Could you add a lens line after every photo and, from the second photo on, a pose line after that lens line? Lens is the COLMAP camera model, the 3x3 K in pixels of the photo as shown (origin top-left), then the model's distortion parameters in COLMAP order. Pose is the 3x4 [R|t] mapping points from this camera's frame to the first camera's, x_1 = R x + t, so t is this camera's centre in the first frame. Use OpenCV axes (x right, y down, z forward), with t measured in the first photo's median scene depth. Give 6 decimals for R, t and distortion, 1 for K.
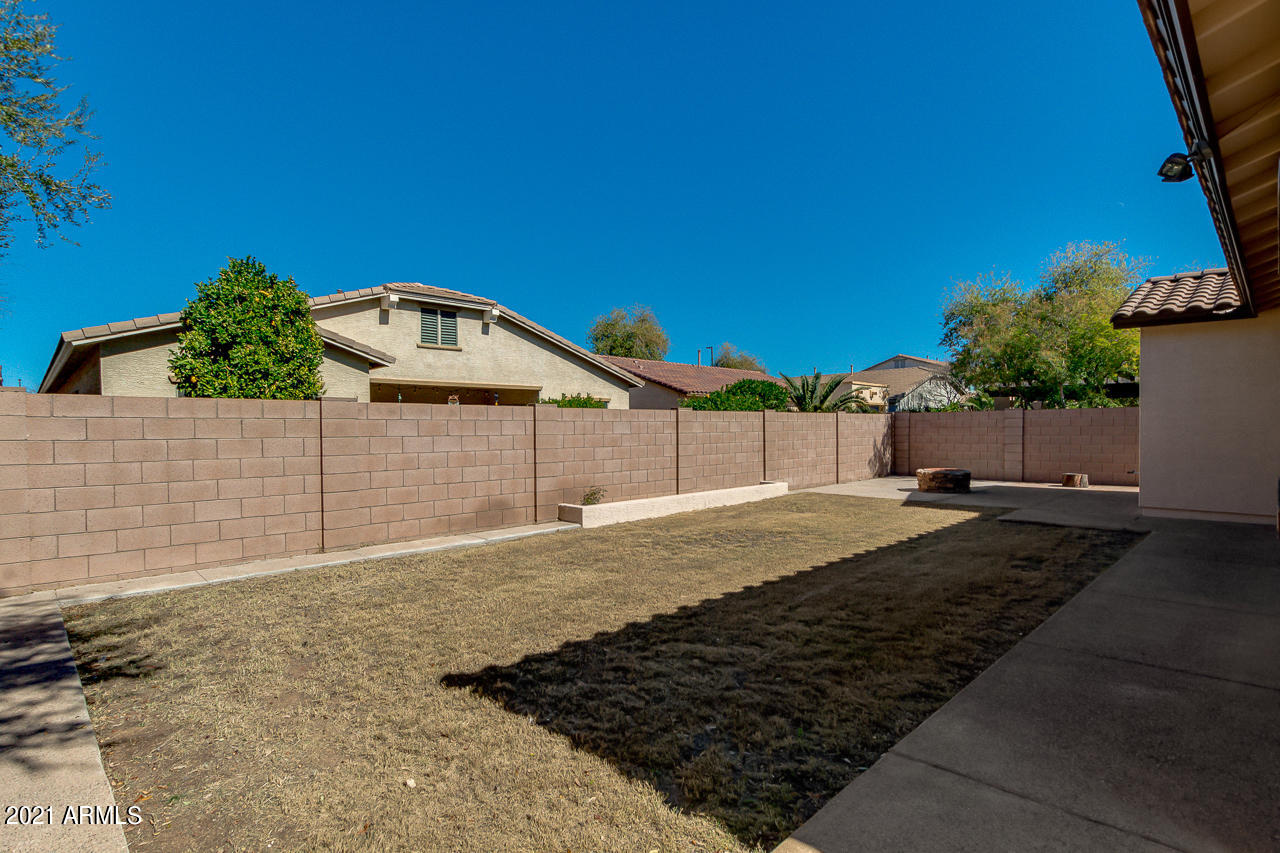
lens RADIAL K [[625.3, 0, 642.7], [0, 625.3, 440.5], [0, 0, 1]] dist [0.018092, -0.005020]
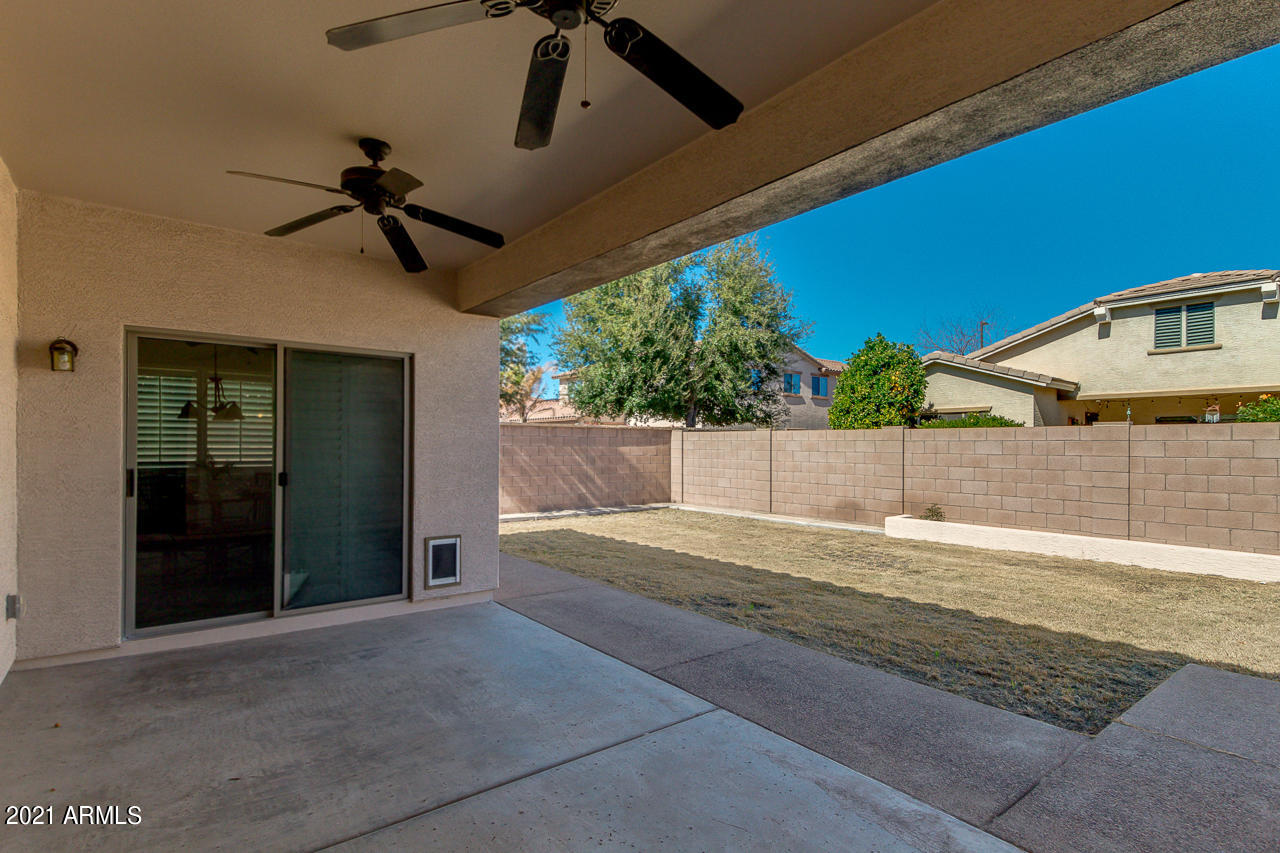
lens RADIAL K [[625.3, 0, 642.7], [0, 625.3, 440.5], [0, 0, 1]] dist [0.018092, -0.005020]
pose [[-0.101903, 0.002538, -0.994791, 0.601523], [-0.020772, 0.999773, 0.004678, -0.015774], [0.994577, 0.021141, -0.101827, 0.372830]]
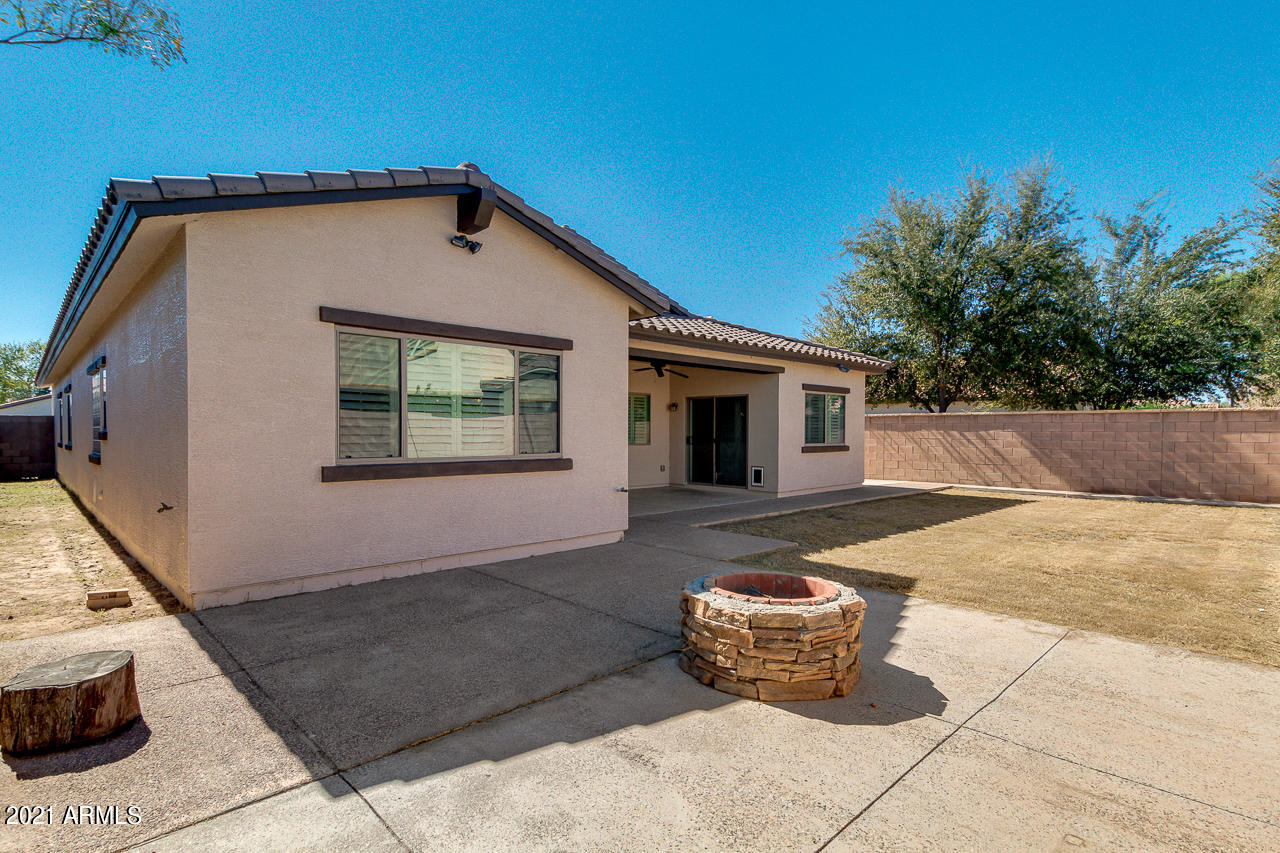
lens RADIAL K [[641.9, 0, 657.4], [0, 641.9, 434.0], [0, 0, 1]] dist [0.000789, -0.000413]
pose [[-0.999688, 0.007128, -0.023933, 0.441470], [0.006645, 0.999774, 0.020208, -0.021323], [0.024072, 0.020042, -0.999509, 1.035113]]
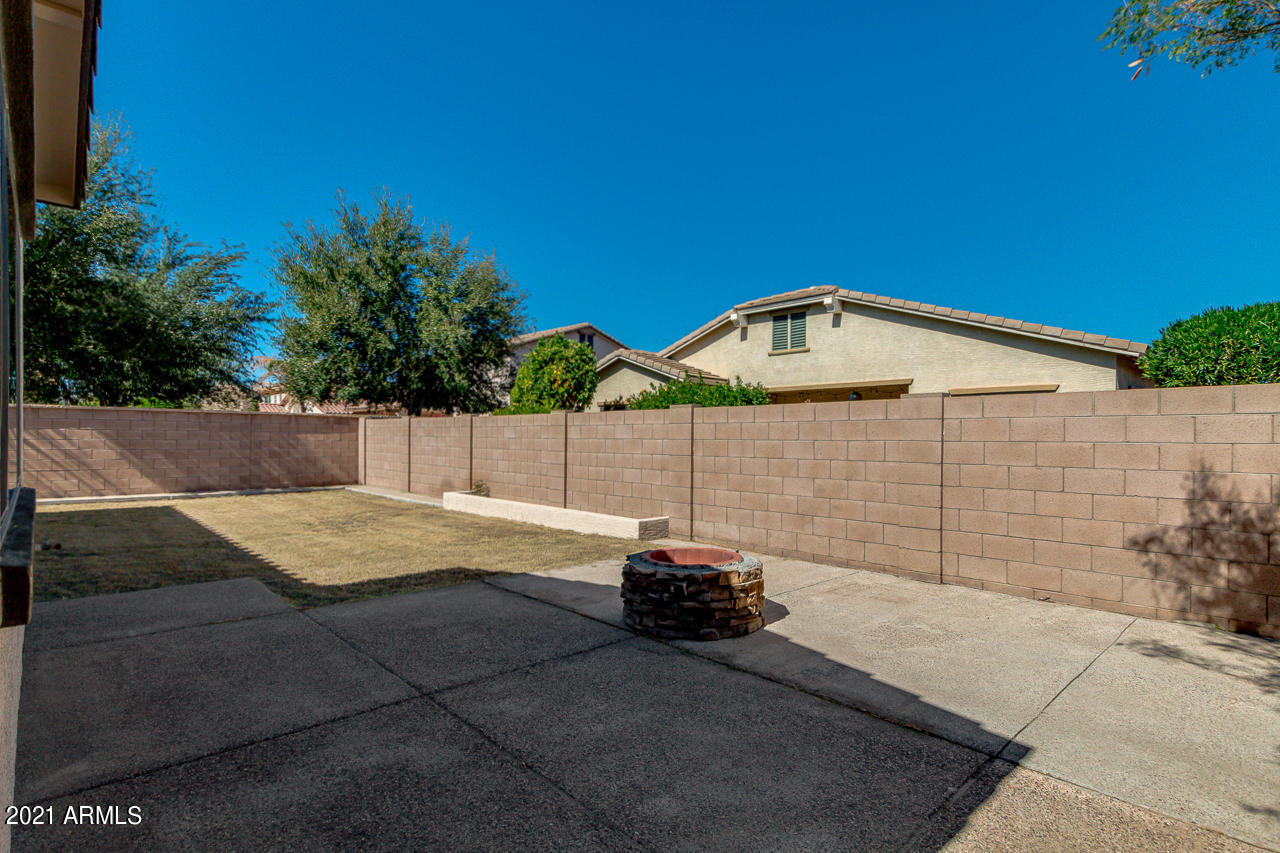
lens RADIAL K [[625.3, 0, 642.7], [0, 625.3, 440.5], [0, 0, 1]] dist [0.018092, -0.005020]
pose [[-0.004054, 0.015889, -0.999866, 0.676450], [-0.025193, 0.999555, 0.015986, -0.018661], [0.999674, 0.025254, -0.003652, 0.787751]]
